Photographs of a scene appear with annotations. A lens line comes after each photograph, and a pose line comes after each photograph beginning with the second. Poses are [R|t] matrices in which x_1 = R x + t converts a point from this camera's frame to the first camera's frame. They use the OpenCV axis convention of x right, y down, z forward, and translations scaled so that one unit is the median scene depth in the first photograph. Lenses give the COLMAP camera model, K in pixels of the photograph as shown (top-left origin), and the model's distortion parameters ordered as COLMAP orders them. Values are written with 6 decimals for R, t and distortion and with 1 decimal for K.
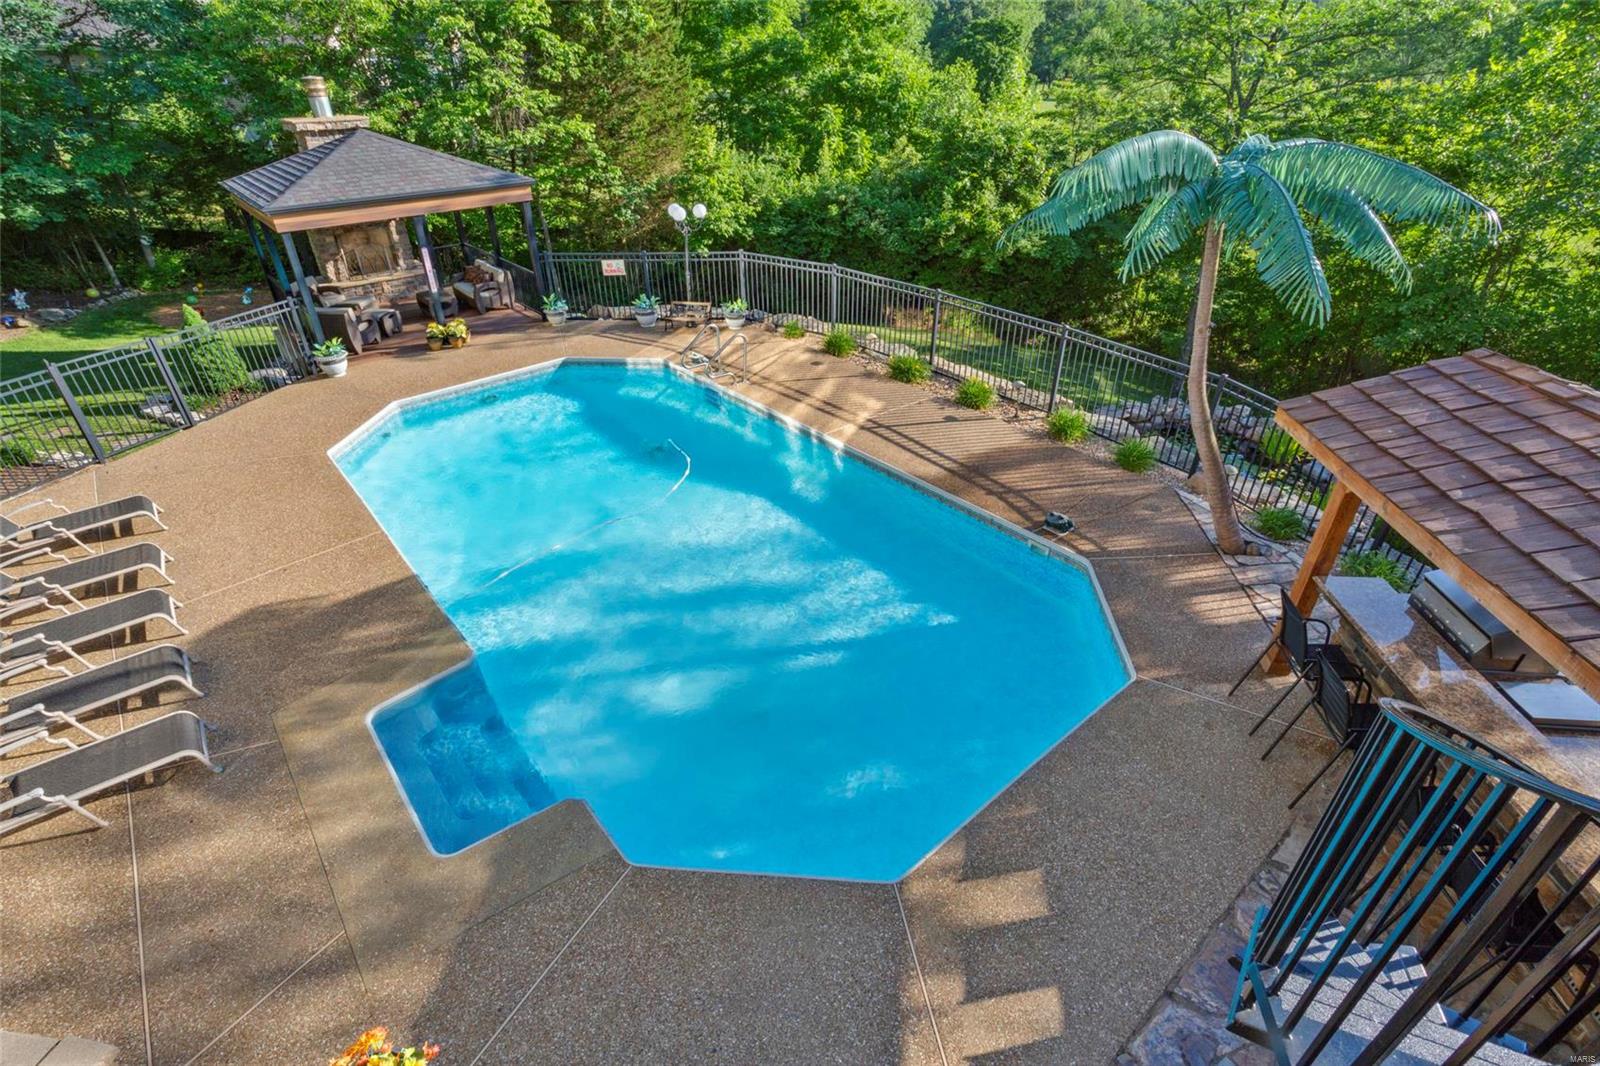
lens RADIAL K [[771.1, 0, 799.0], [0, 771.1, 530.2], [0, 0, 1]] dist [-0.046097, 0.028563]
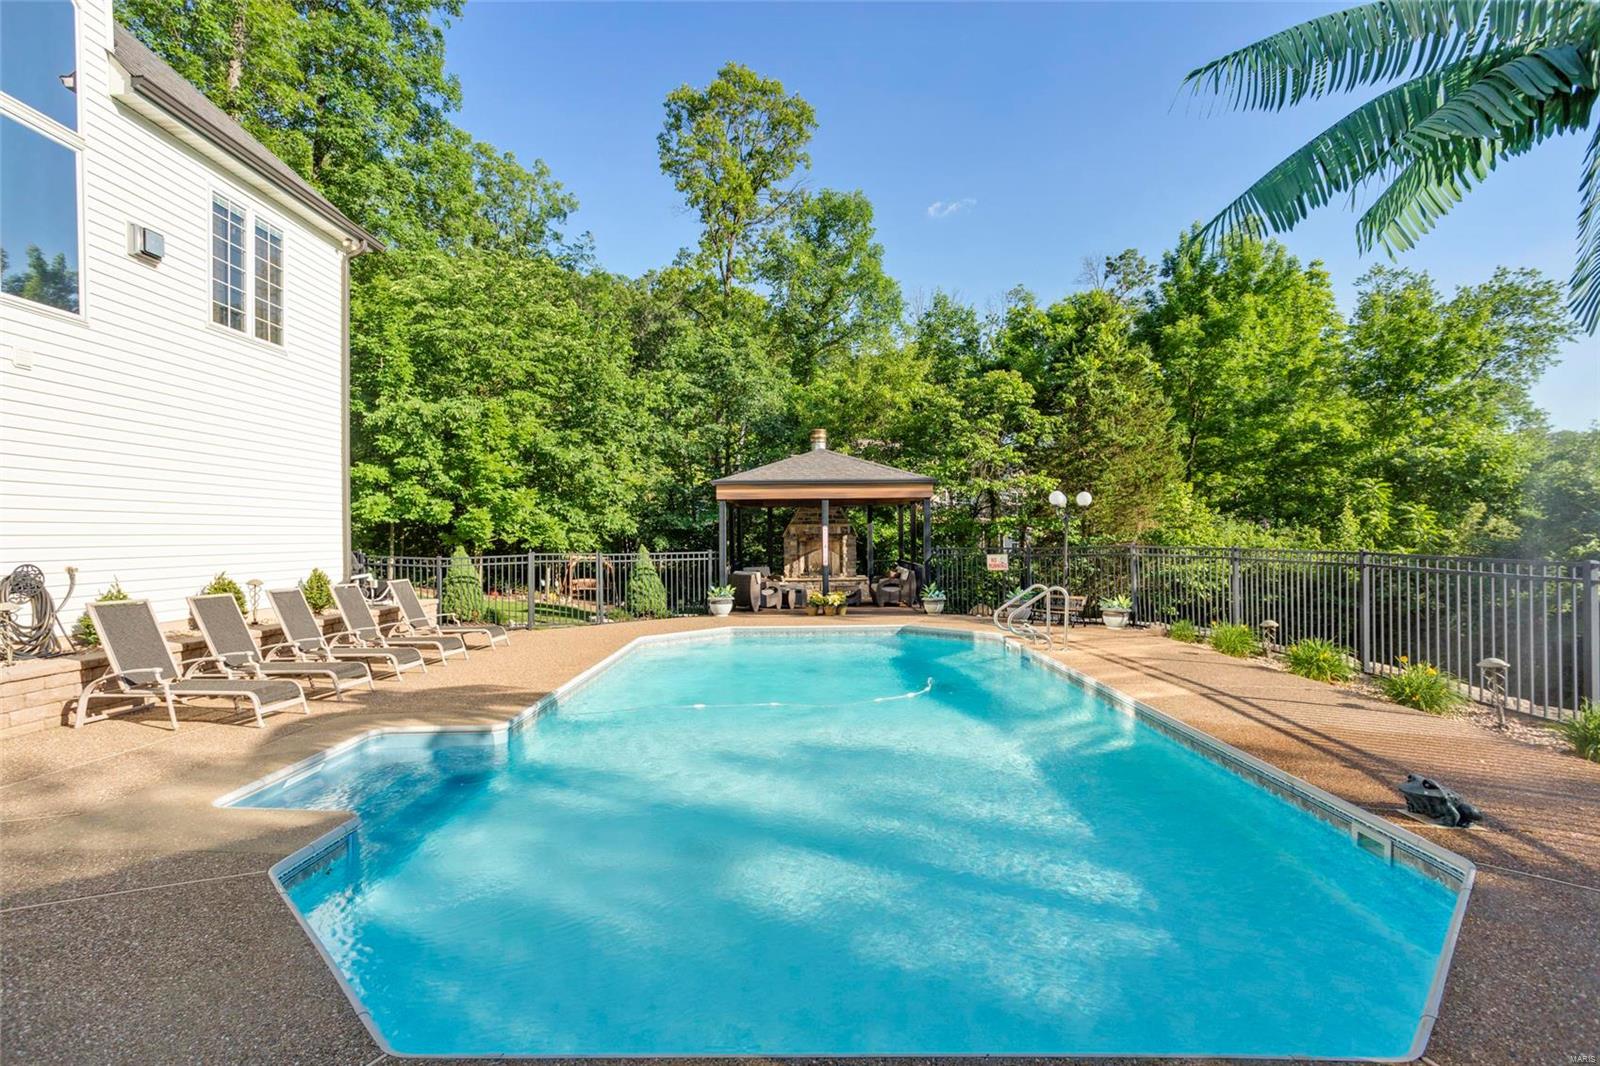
lens RADIAL K [[771.1, 0, 789.3], [0, 771.1, 529.5], [0, 0, 1]] dist [-0.046097, 0.028563]
pose [[0.752817, -0.004729, -0.658213, 0.144821], [-0.348267, 0.845678, -0.404399, 0.074912], [0.558549, 0.533672, 0.634994, 0.176380]]
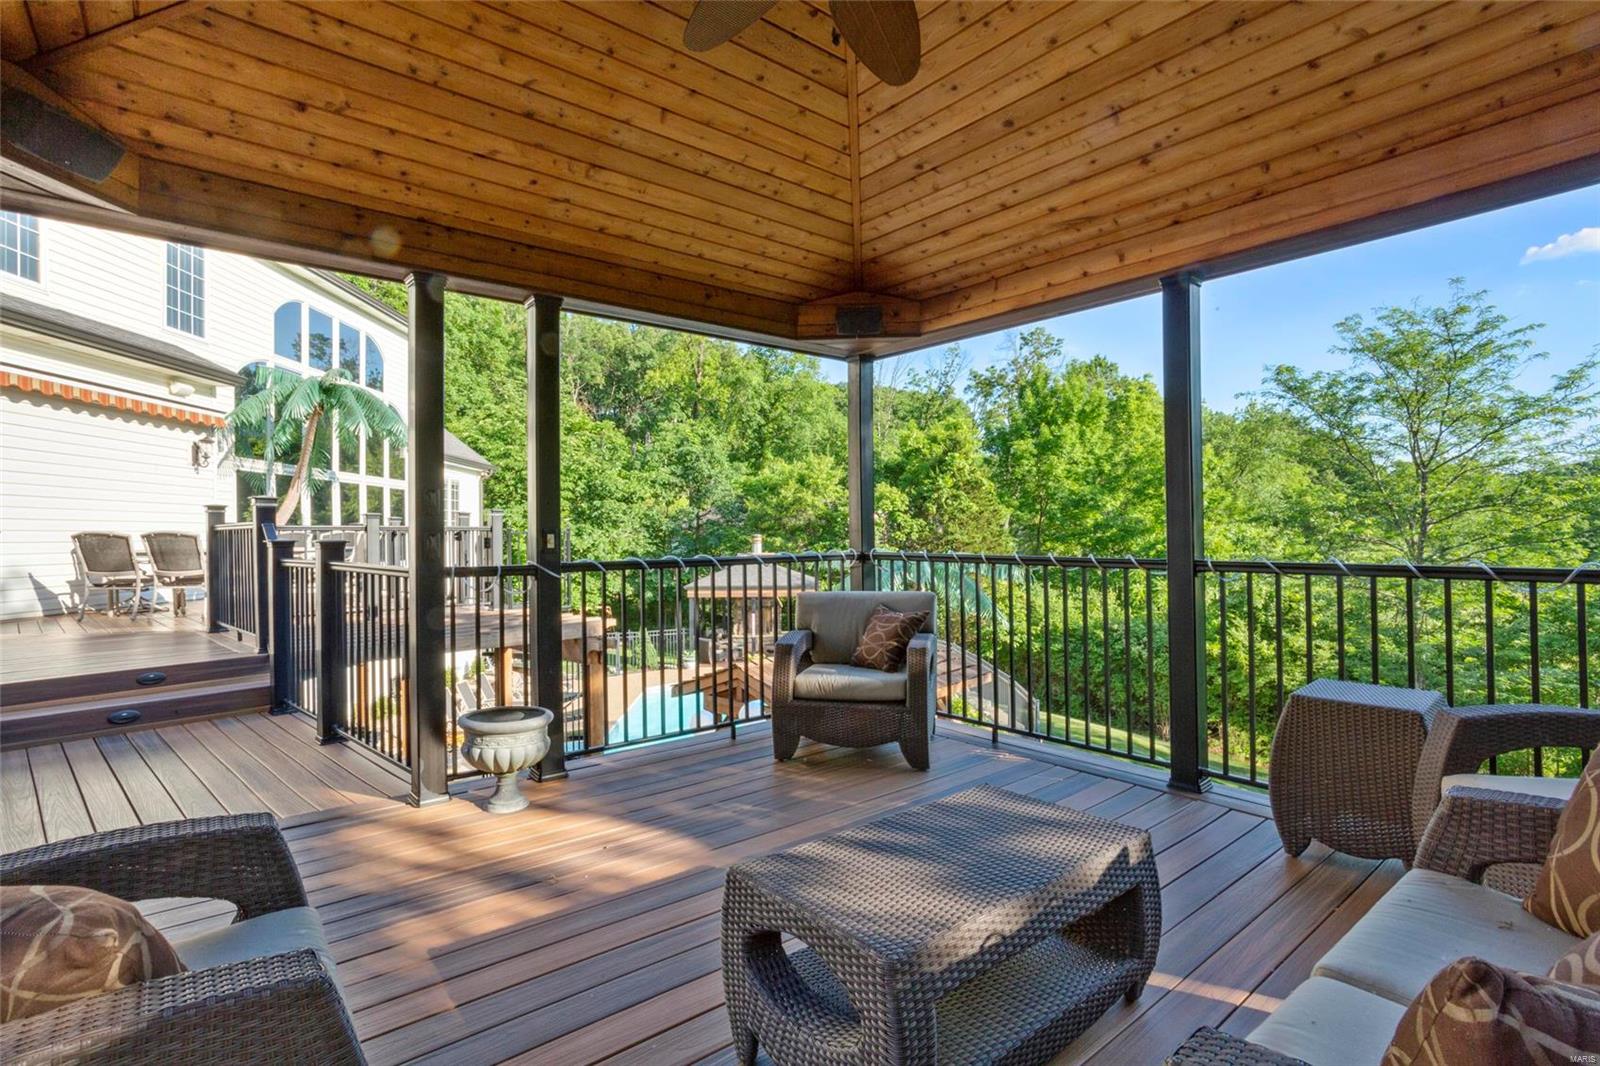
lens RADIAL K [[771.1, 0, 795.0], [0, 771.1, 533.2], [0, 0, 1]] dist [-0.046097, 0.028563]
pose [[0.777313, -0.001083, -0.629113, 0.522124], [-0.332717, 0.847997, -0.412555, 0.137914], [0.533933, 0.530000, 0.658799, -0.191485]]
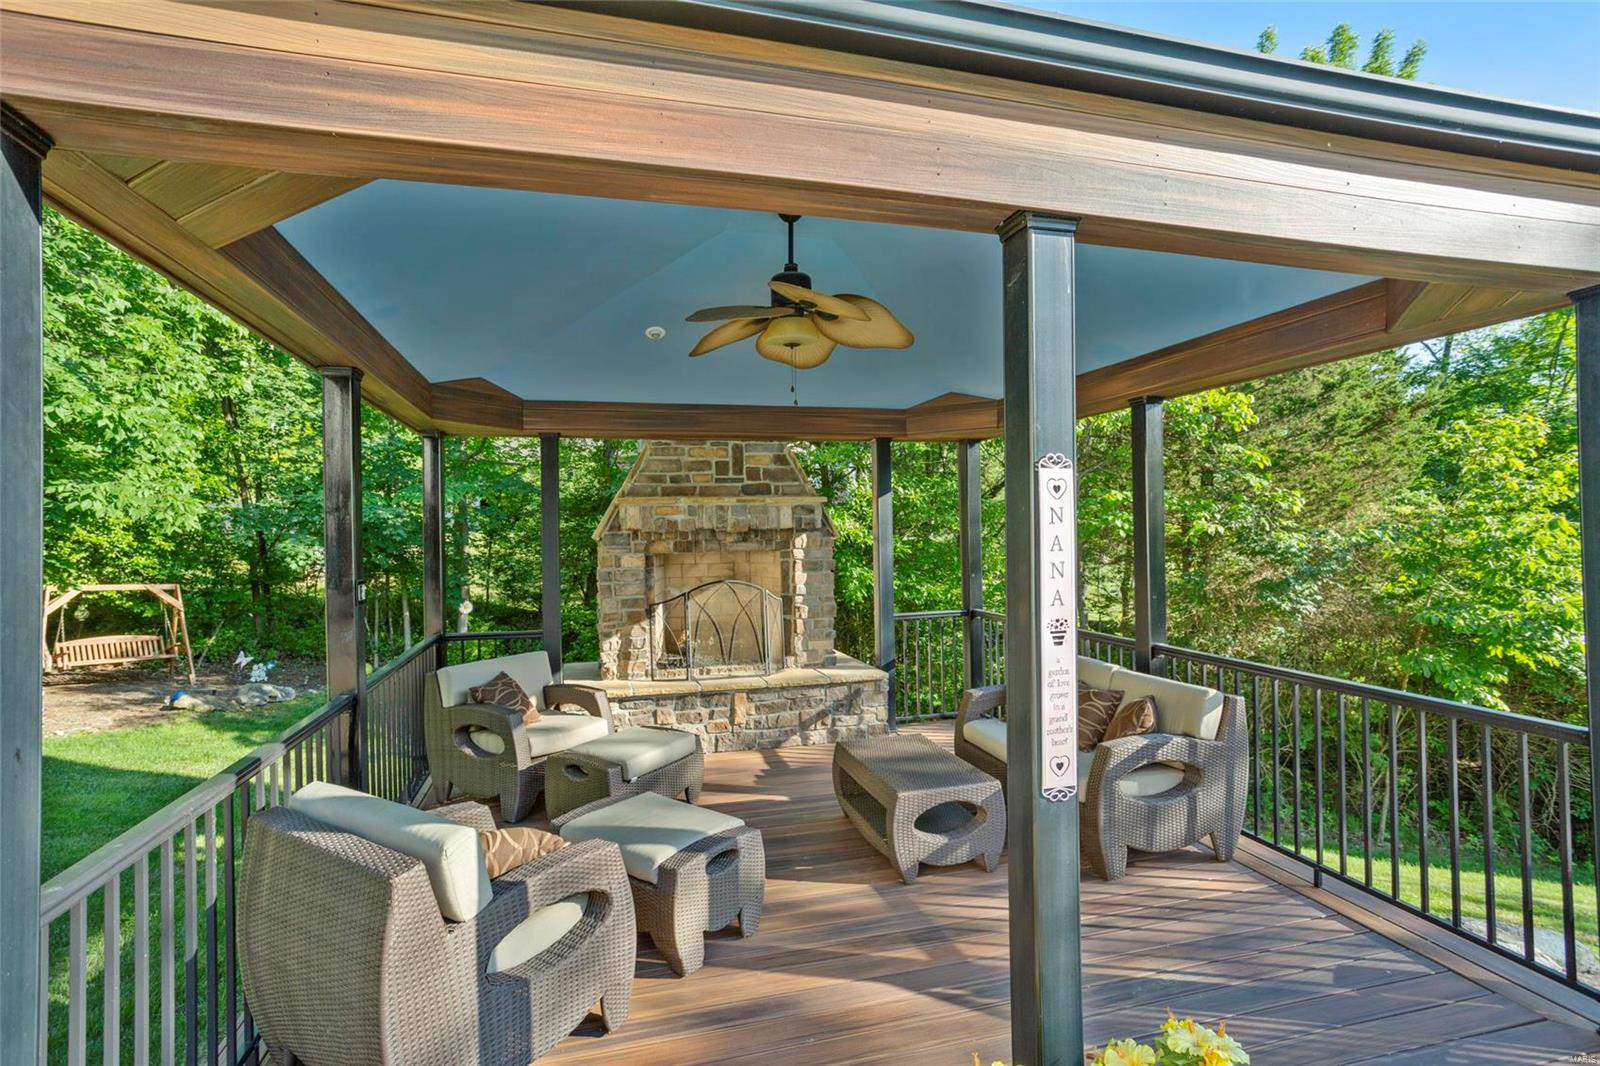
lens RADIAL K [[771.1, 0, 790.5], [0, 771.1, 529.7], [0, 0, 1]] dist [-0.046097, 0.028563]
pose [[0.905024, -0.003825, -0.425343, -0.329512], [-0.225421, 0.843680, -0.487227, -0.196955], [0.360717, 0.536833, 0.762688, 0.615028]]
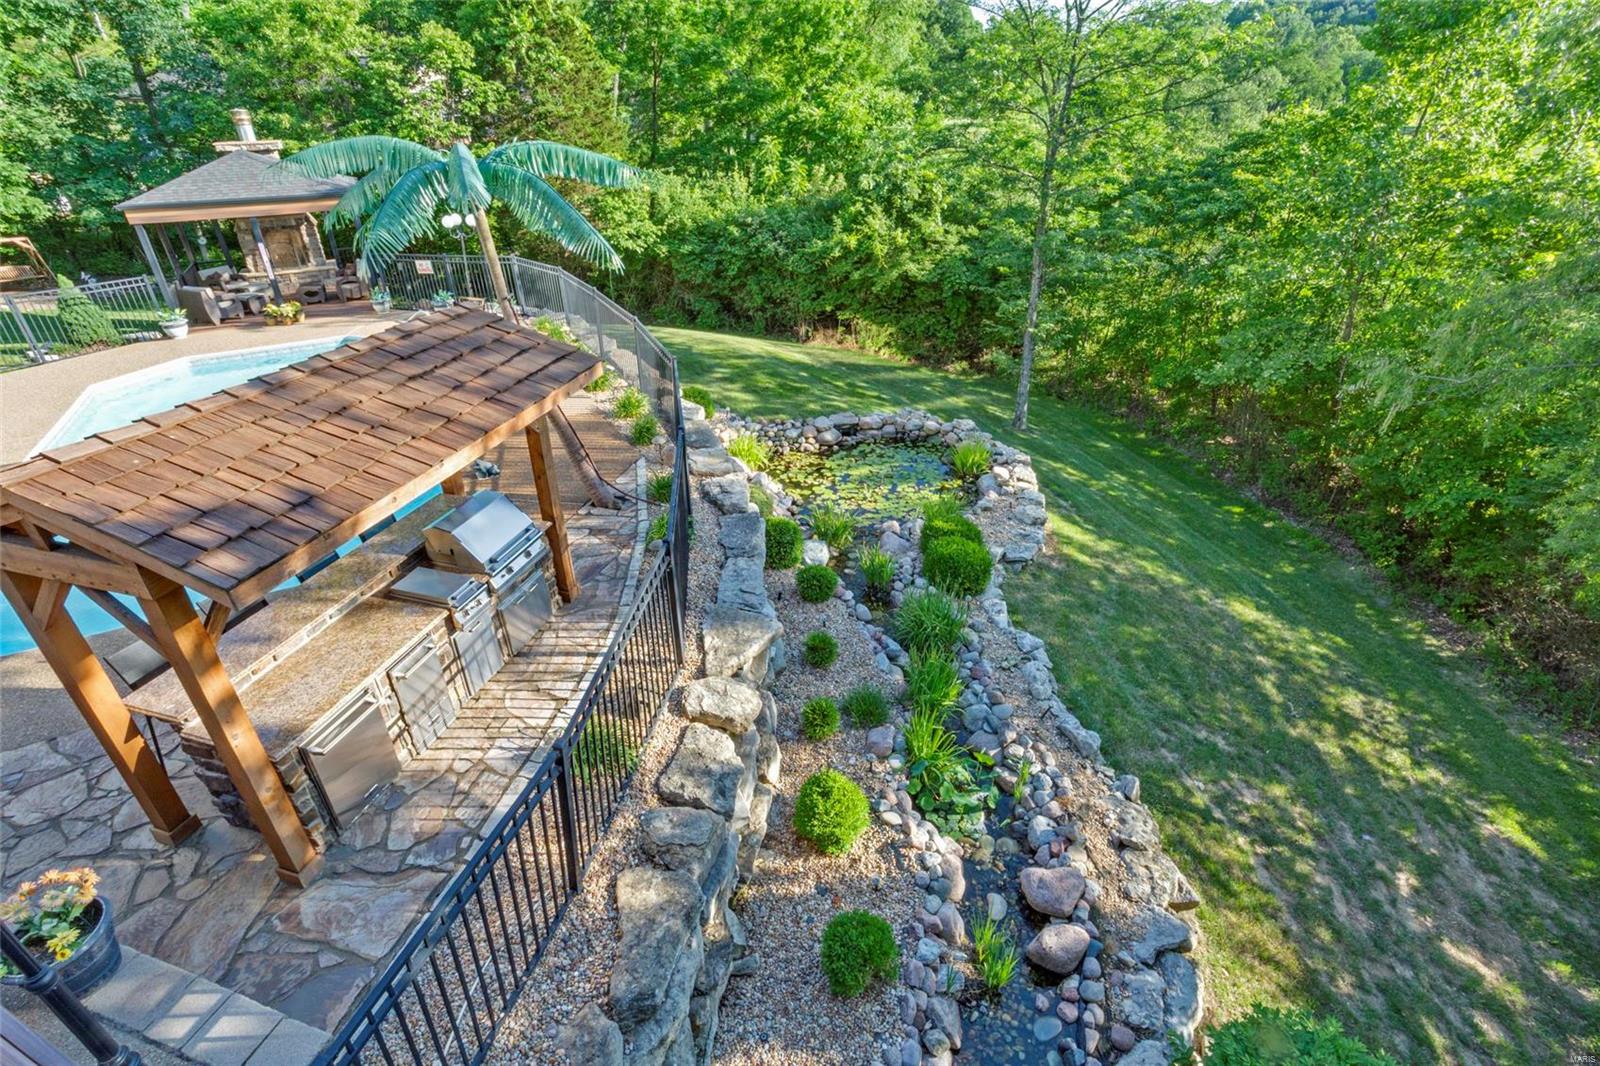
lens RADIAL K [[771.1, 0, 791.5], [0, 771.1, 532.5], [0, 0, 1]] dist [-0.046097, 0.028563]
pose [[0.976237, 0.100273, -0.192110, 0.444708], [-0.107945, 0.993708, -0.029868, 0.030775], [0.187907, 0.049896, 0.980919, -0.022430]]
